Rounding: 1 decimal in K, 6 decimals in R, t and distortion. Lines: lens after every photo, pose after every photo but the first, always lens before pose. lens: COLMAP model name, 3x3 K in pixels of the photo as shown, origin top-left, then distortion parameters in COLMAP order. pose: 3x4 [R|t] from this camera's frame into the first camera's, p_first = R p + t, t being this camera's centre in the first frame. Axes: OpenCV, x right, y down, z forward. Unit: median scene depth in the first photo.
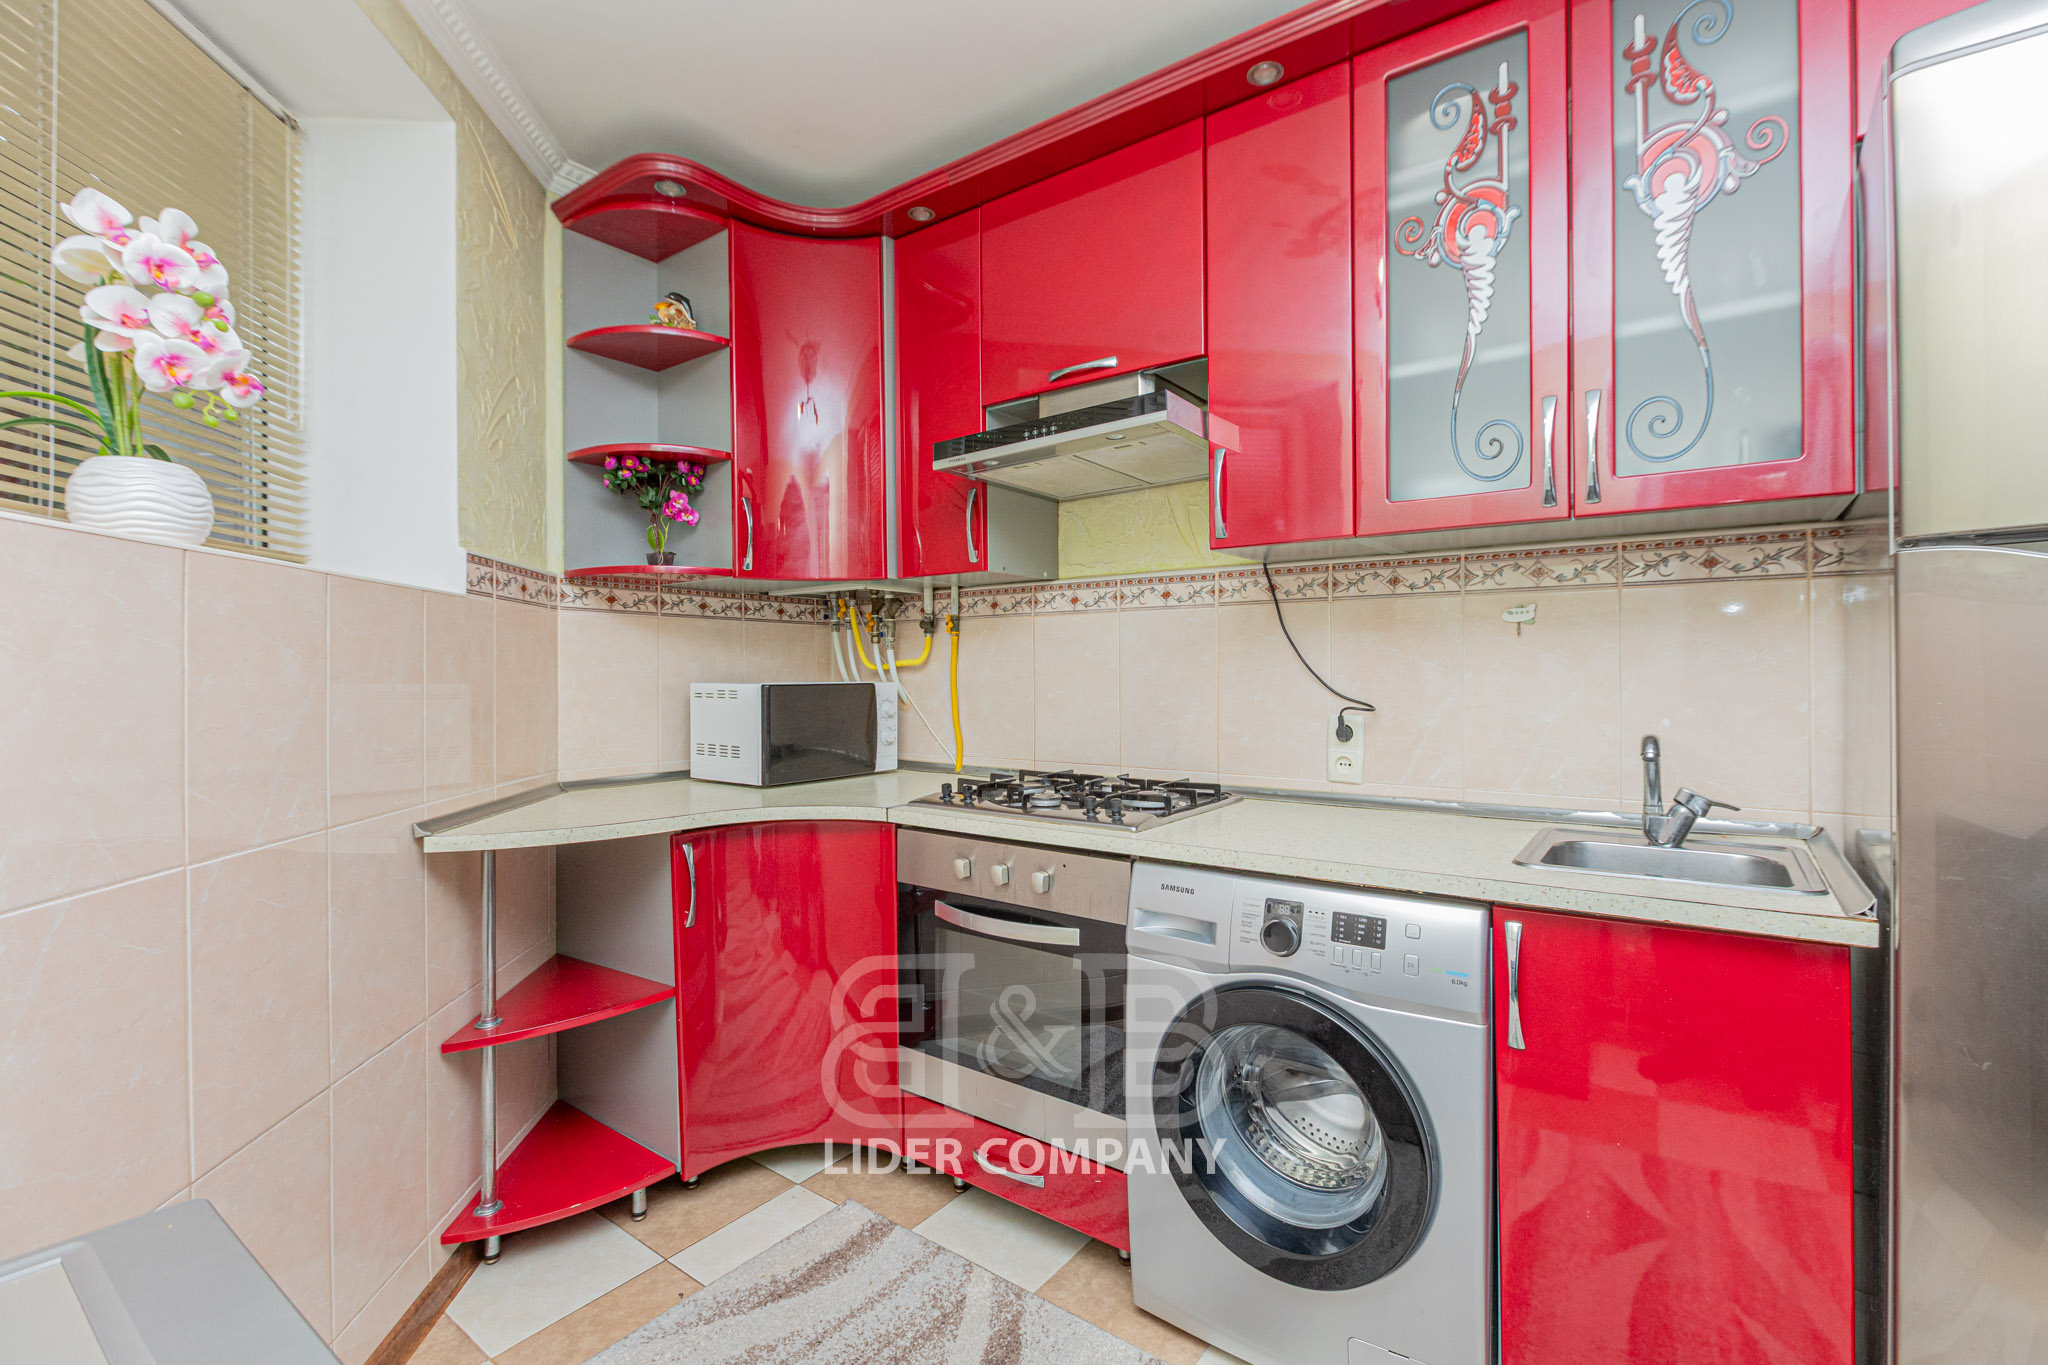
lens RADIAL K [[903.0, 0, 1027.7], [0, 903.0, 680.9], [0, 0, 1]] dist [-0.008359, -0.000219]
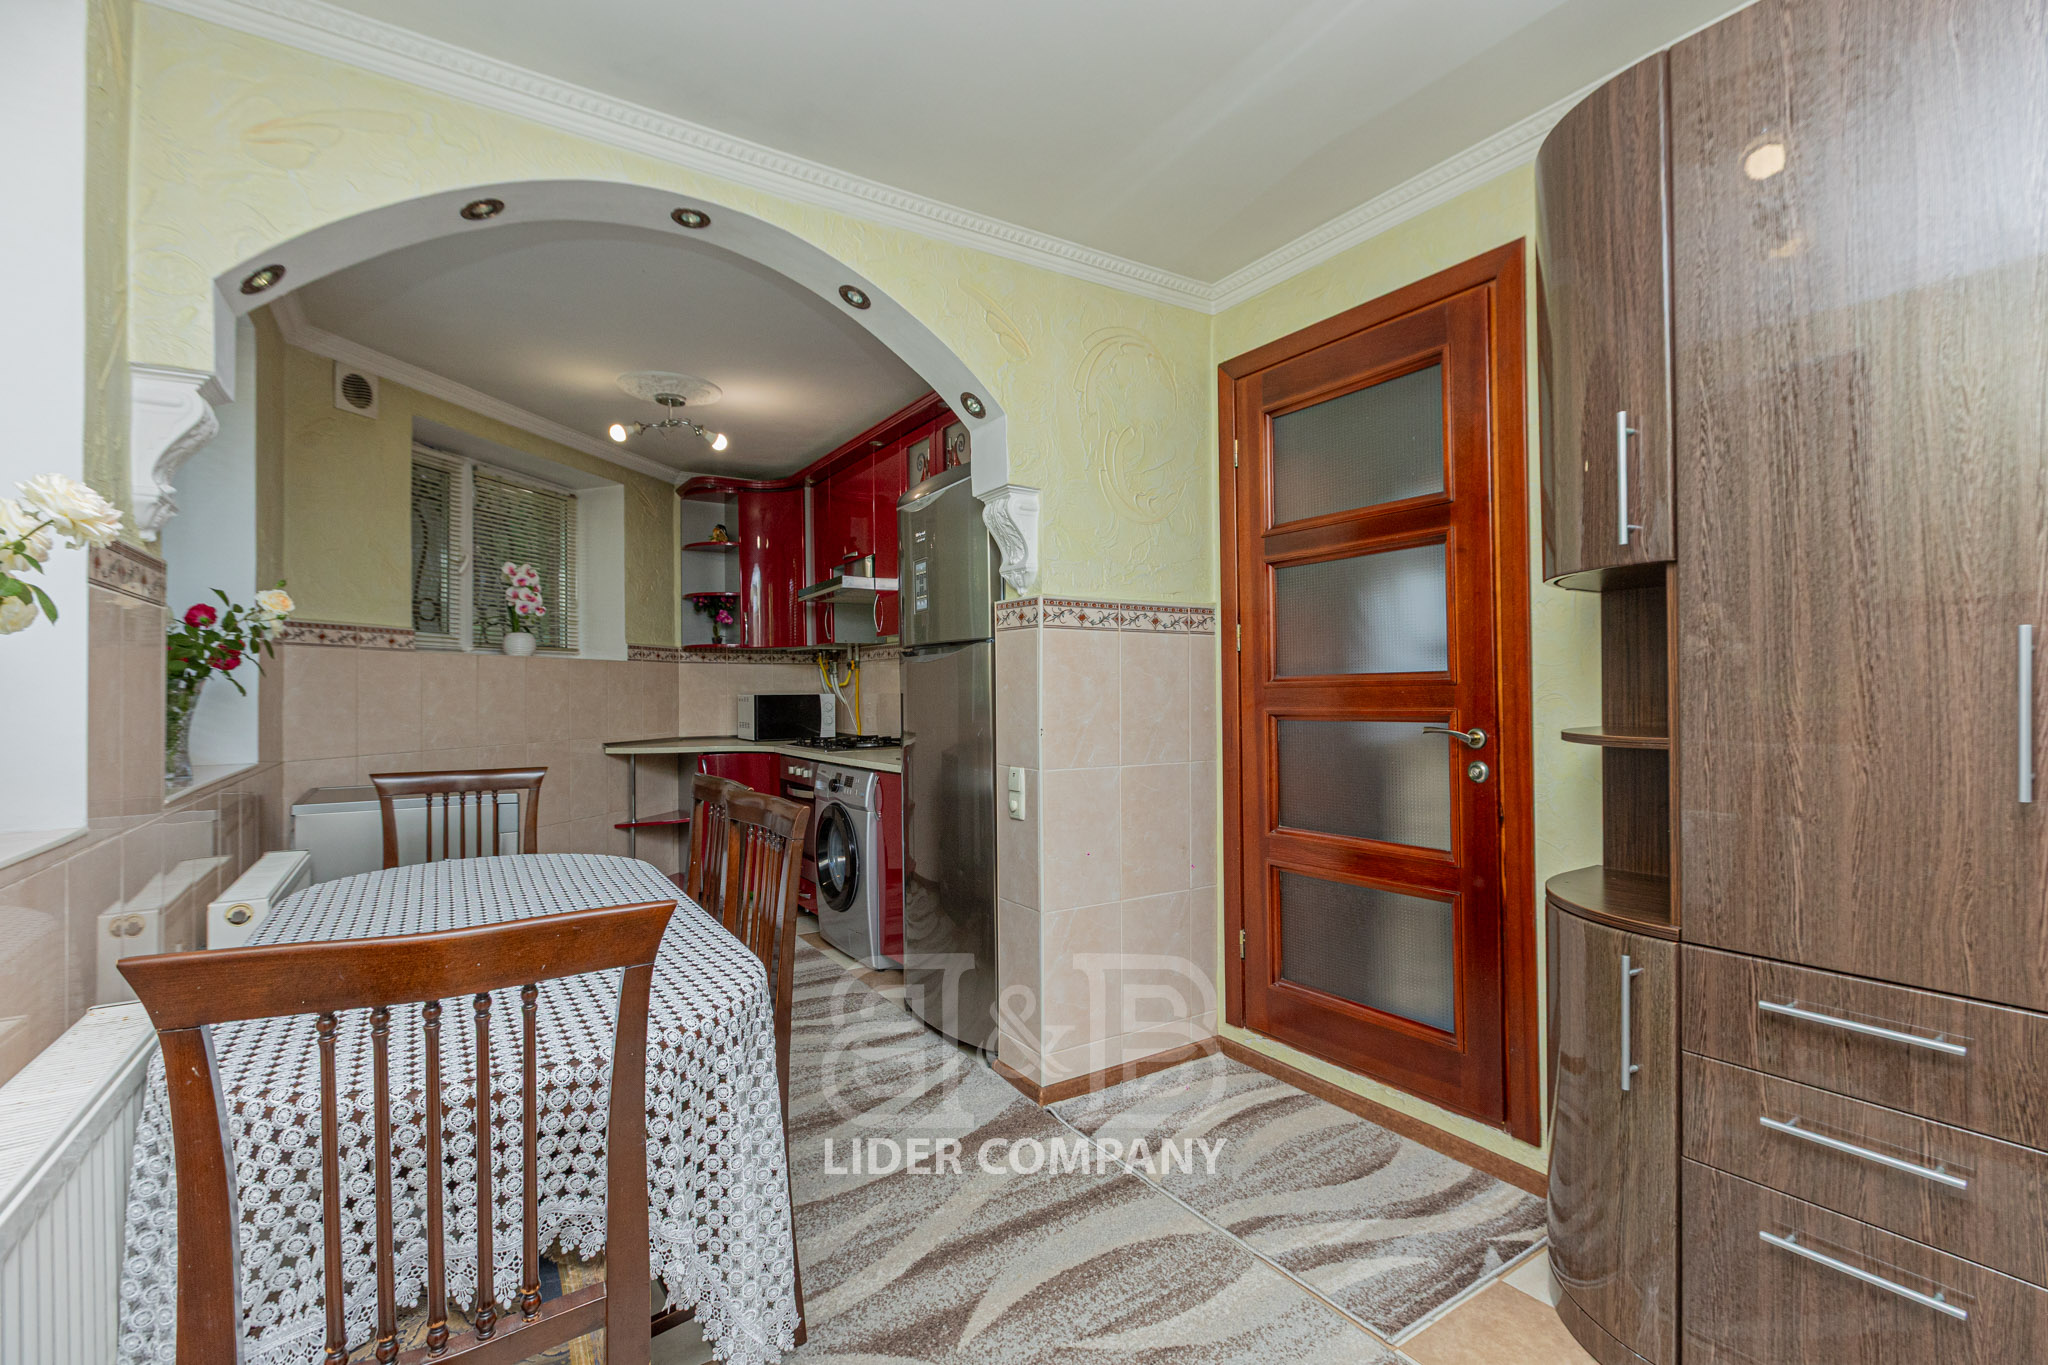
lens RADIAL K [[903.0, 0, 1022.6], [0, 903.0, 689.6], [0, 0, 1]] dist [-0.008359, -0.000219]
pose [[0.937225, -0.004591, -0.348695, 1.143014], [0.001747, 0.999963, -0.008470, 0.011004], [0.348721, 0.007329, 0.937198, -0.890947]]
